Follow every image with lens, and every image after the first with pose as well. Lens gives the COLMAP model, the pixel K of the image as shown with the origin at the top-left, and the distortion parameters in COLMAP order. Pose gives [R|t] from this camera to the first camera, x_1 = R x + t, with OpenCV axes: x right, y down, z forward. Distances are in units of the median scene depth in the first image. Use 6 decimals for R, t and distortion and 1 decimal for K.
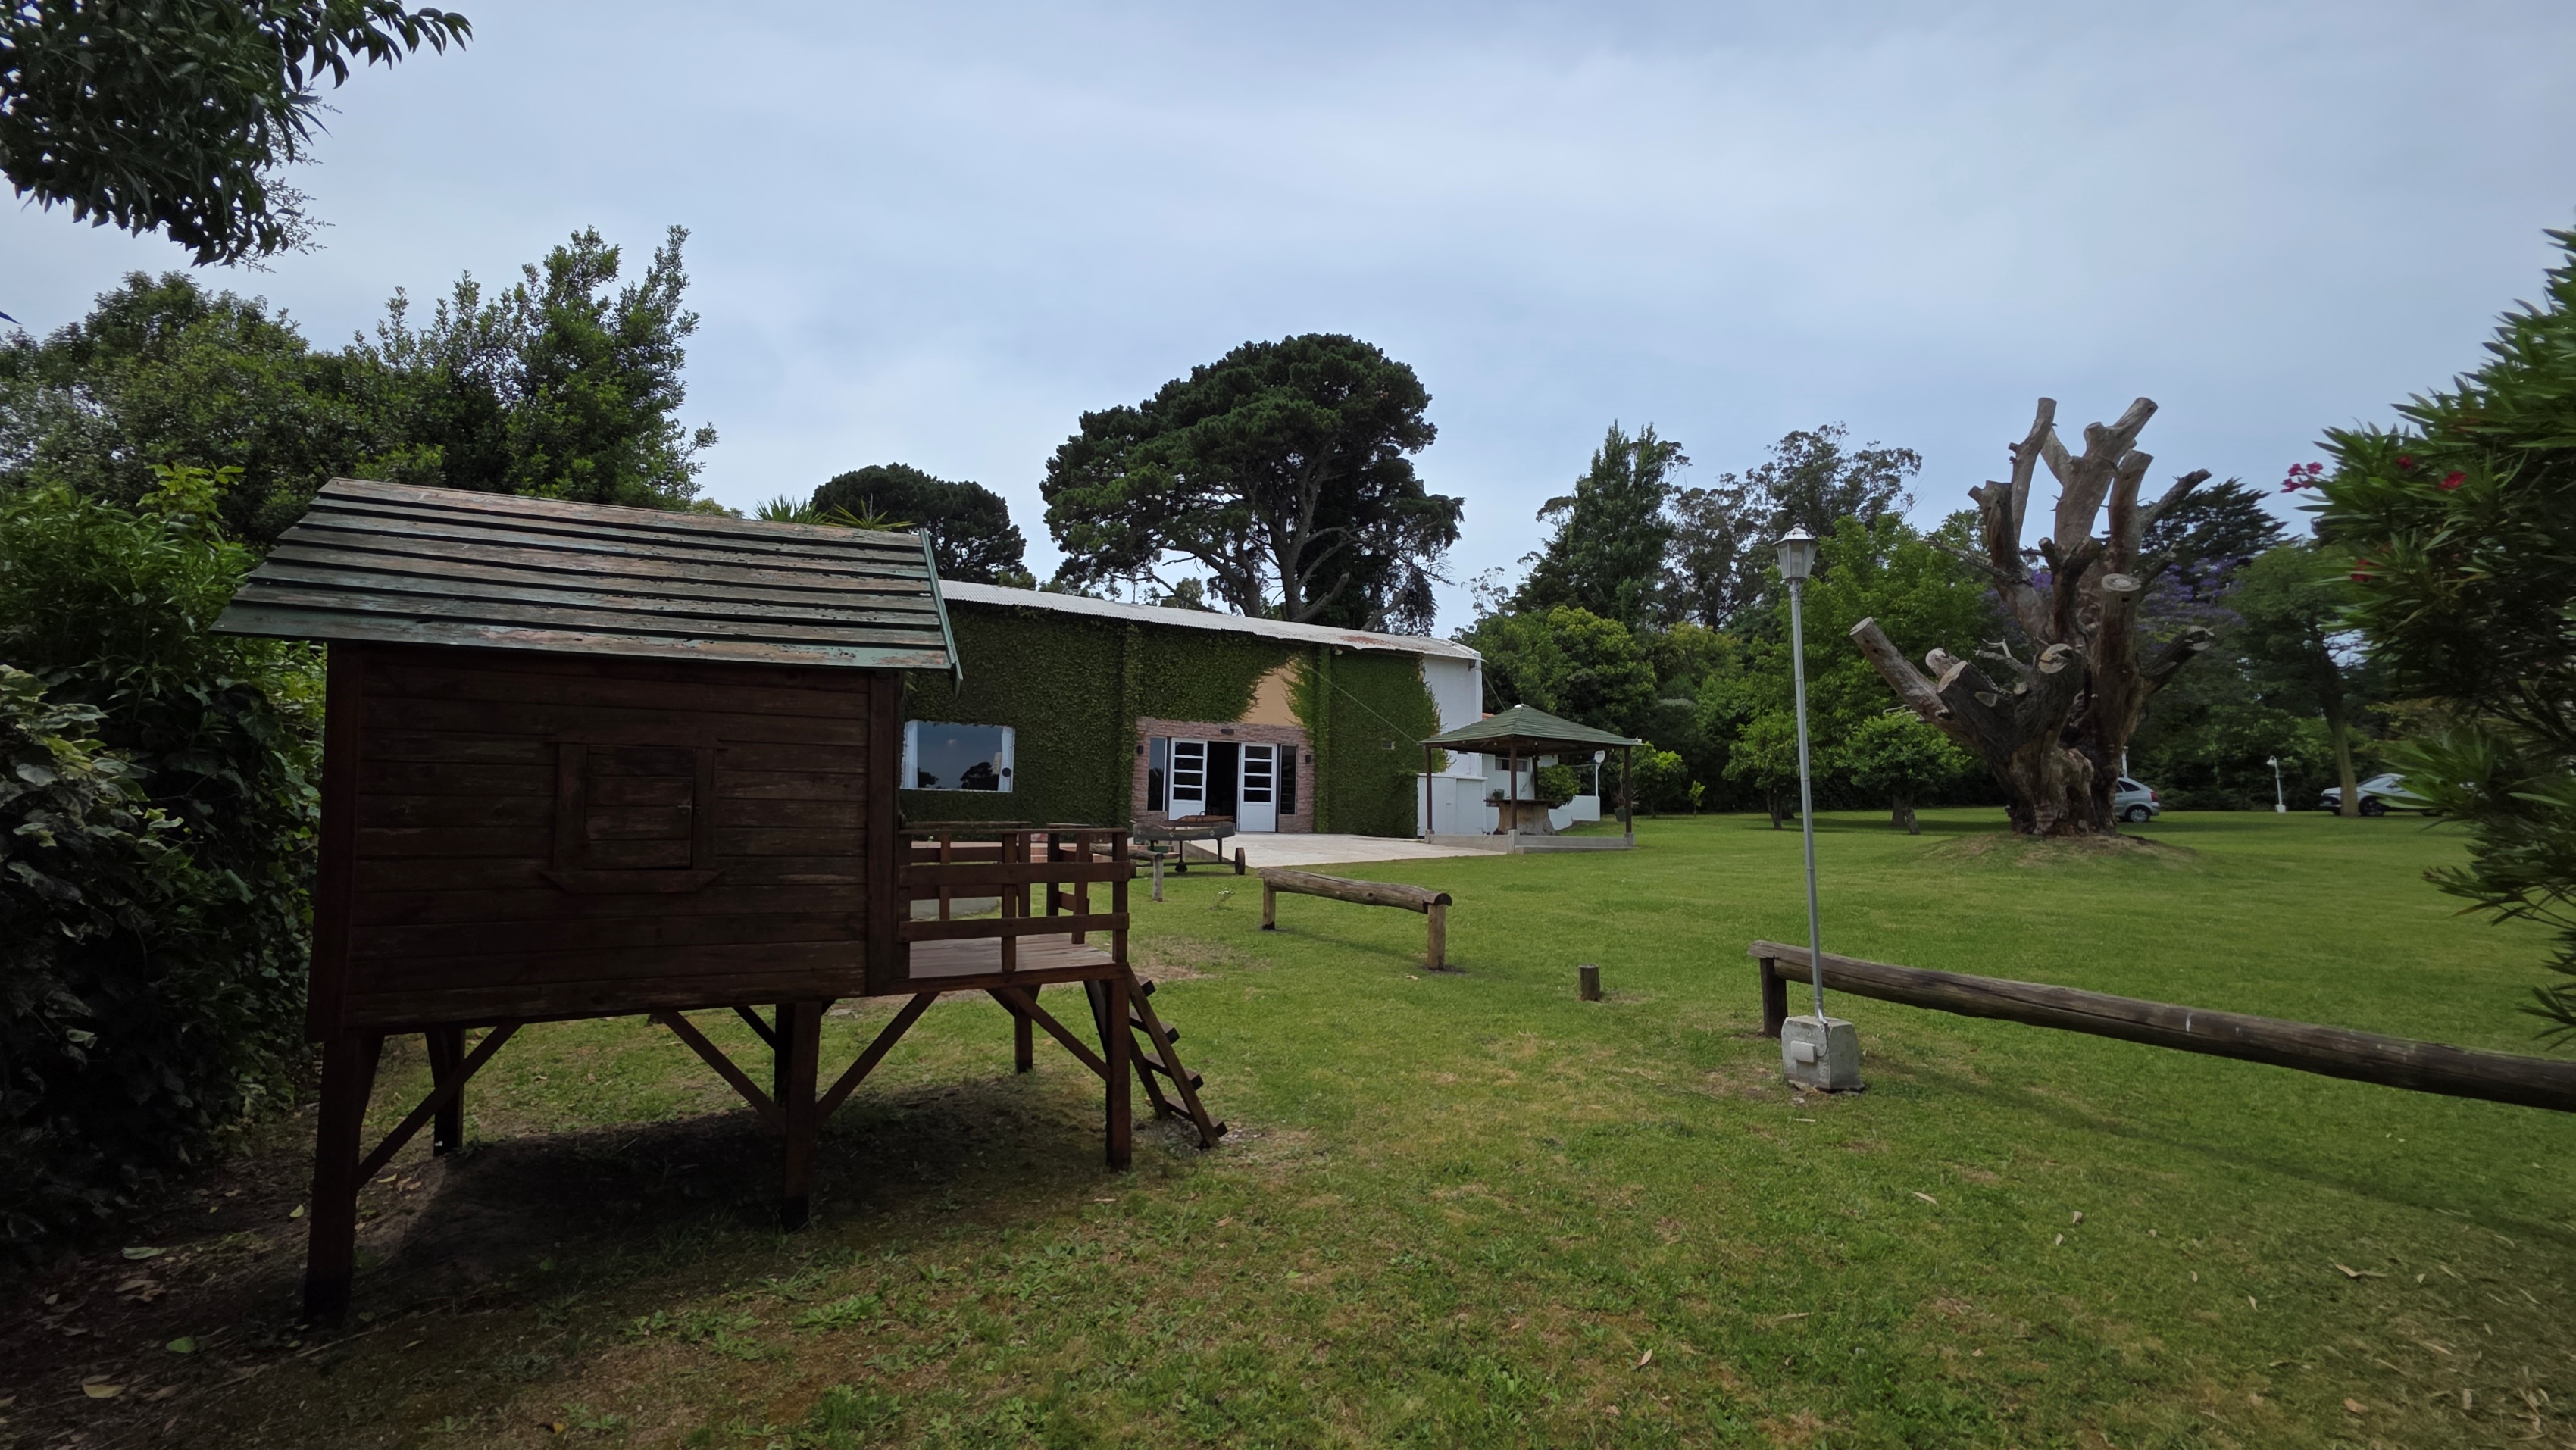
lens RADIAL K [[1024.6, 0, 1291.2], [0, 1024.6, 710.5], [0, 0, 1]] dist [0.015131, -0.009725]
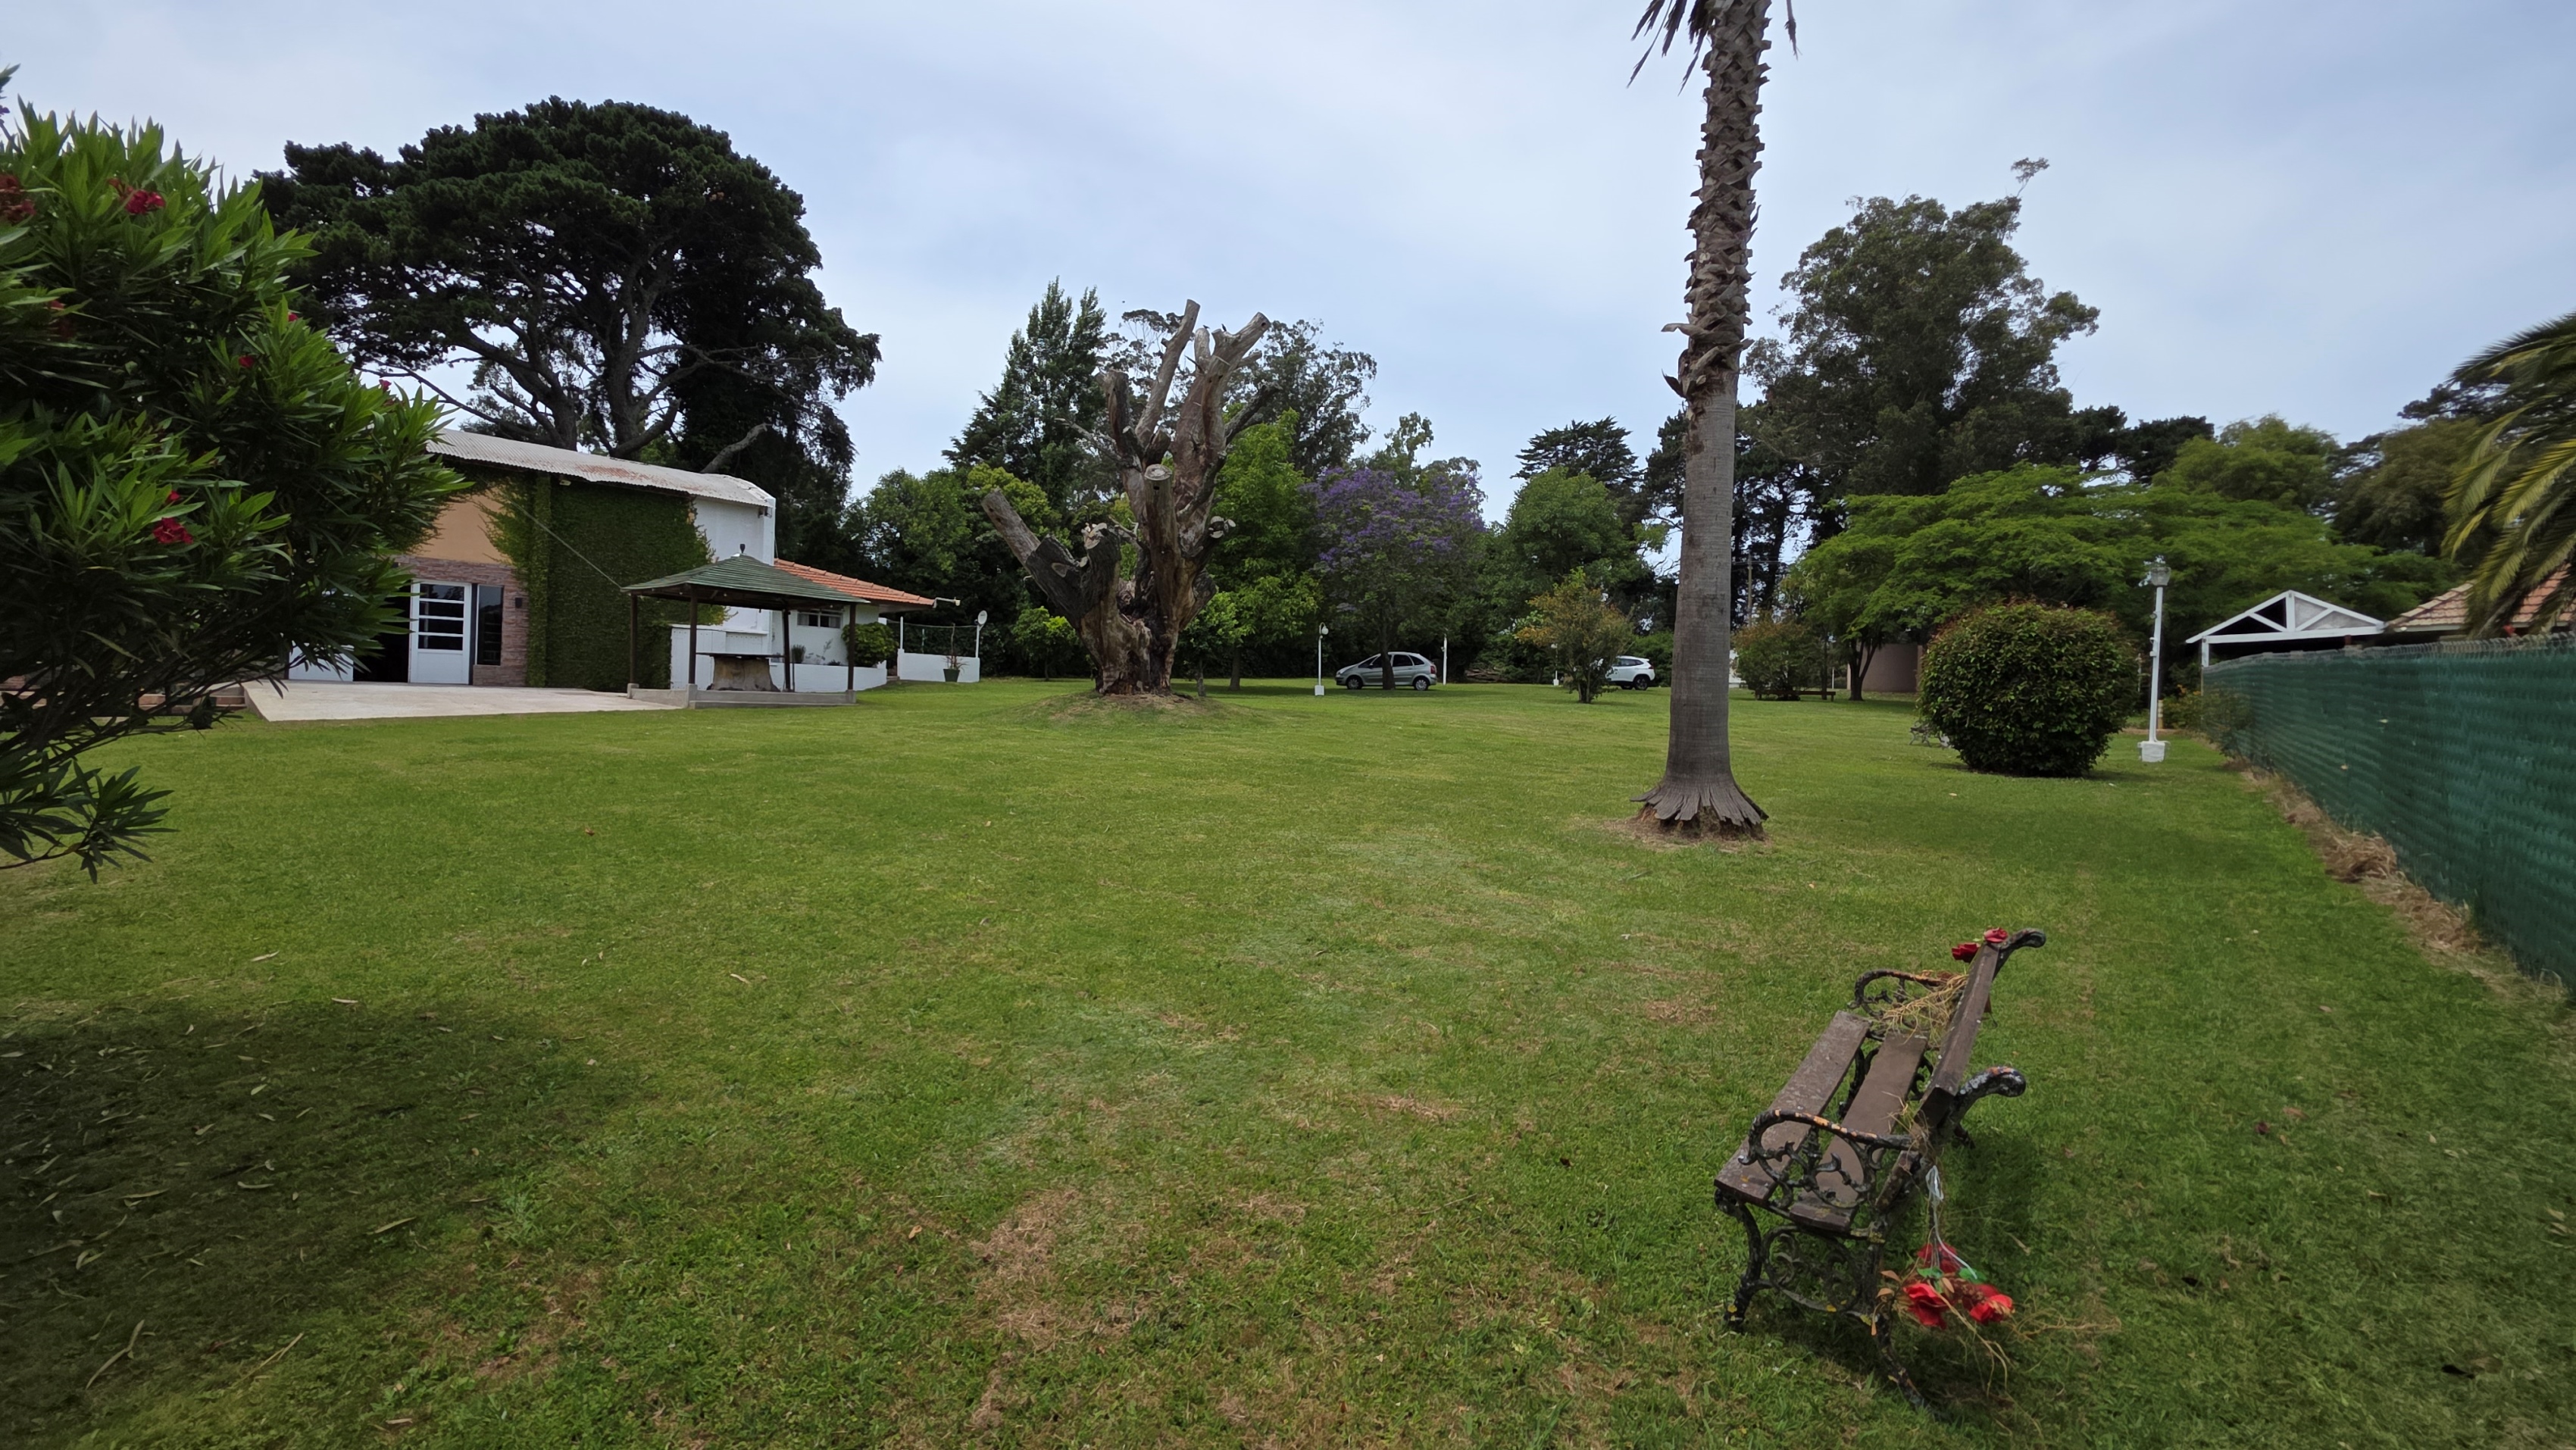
lens RADIAL K [[1024.6, 0, 1291.2], [0, 1024.6, 710.5], [0, 0, 1]] dist [0.015131, -0.009725]
pose [[0.923903, 0.006948, 0.382564, 0.213283], [-0.056763, 0.991261, 0.119081, -0.002919], [-0.378393, -0.131735, 0.916223, -0.052709]]
